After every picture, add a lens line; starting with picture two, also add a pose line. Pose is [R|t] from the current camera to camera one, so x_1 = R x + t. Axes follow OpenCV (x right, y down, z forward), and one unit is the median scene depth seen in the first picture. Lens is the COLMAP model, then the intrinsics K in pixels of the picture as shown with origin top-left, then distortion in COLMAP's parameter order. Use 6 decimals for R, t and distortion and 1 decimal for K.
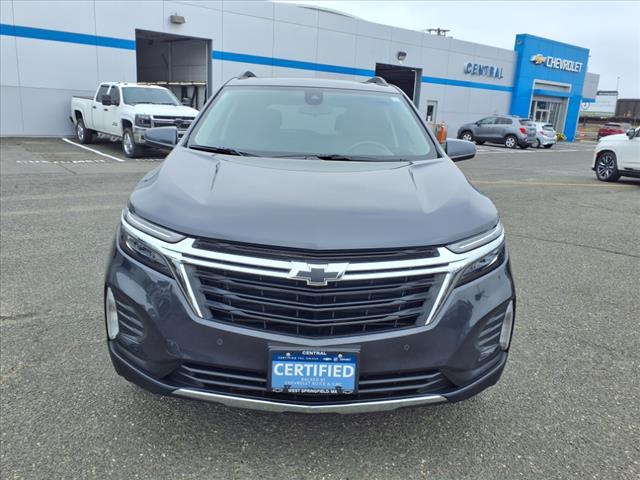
lens RADIAL K [[524.6, 0, 317.6], [0, 524.6, 241.0], [0, 0, 1]] dist [0.039243, -0.015551]
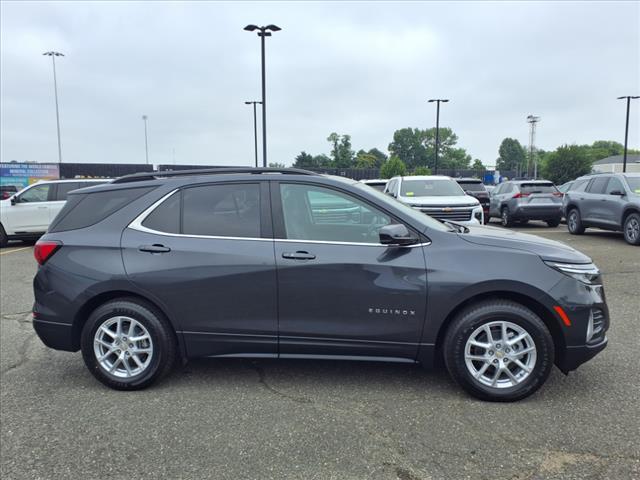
lens RADIAL K [[524.6, 0, 315.2], [0, 524.6, 240.5], [0, 0, 1]] dist [0.039243, -0.015551]
pose [[0.164543, -0.157934, 0.973644, -0.177256], [0.258386, 0.959530, 0.111978, -0.044585], [-0.951926, 0.233150, 0.198692, 0.121505]]
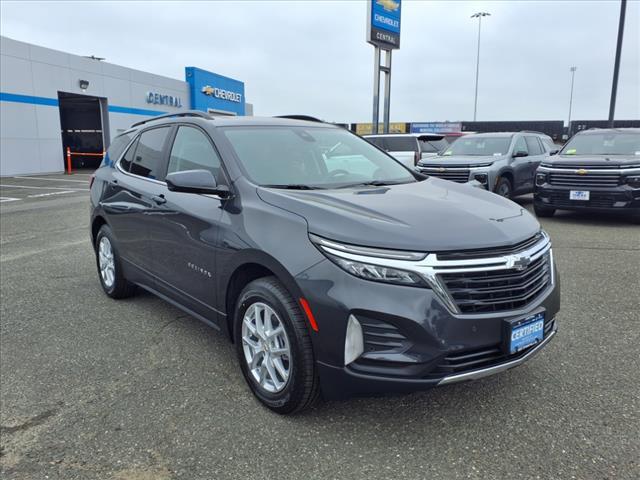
lens RADIAL K [[524.6, 0, 317.9], [0, 524.6, 239.8], [0, 0, 1]] dist [0.039243, -0.015551]
pose [[0.805004, -0.154248, 0.572867, -0.087008], [0.182761, 0.983126, 0.007893, -0.007256], [-0.564417, 0.098343, 0.819611, 0.010784]]
